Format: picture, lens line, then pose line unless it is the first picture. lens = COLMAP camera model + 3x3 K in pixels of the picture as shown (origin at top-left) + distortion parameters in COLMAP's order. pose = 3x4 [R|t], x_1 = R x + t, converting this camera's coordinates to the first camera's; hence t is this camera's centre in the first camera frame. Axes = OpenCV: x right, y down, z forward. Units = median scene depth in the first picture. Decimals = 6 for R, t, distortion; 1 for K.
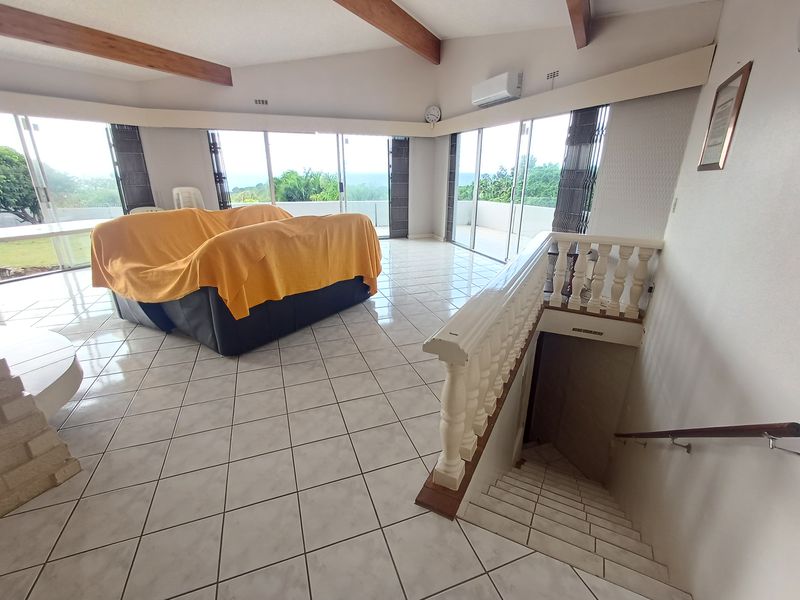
lens RADIAL K [[364.6, 0, 404.8], [0, 364.6, 299.4], [0, 0, 1]] dist [-0.009354, 0.001646]
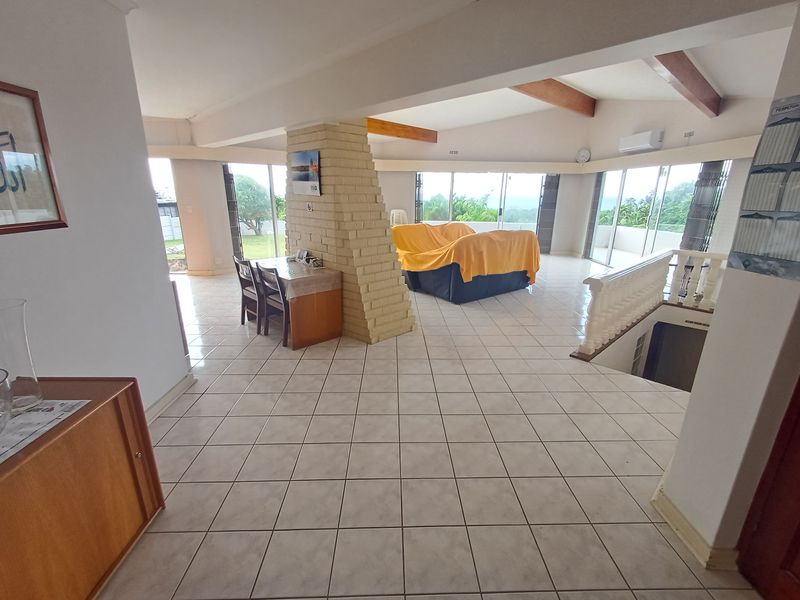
lens RADIAL K [[364.6, 0, 397.8], [0, 364.6, 302.3], [0, 0, 1]] dist [-0.009354, 0.001646]
pose [[0.940217, 0.103456, -0.324481, -0.074429], [-0.118507, 0.992588, -0.026914, 0.113770], [0.319292, 0.063759, 0.945509, -0.404935]]
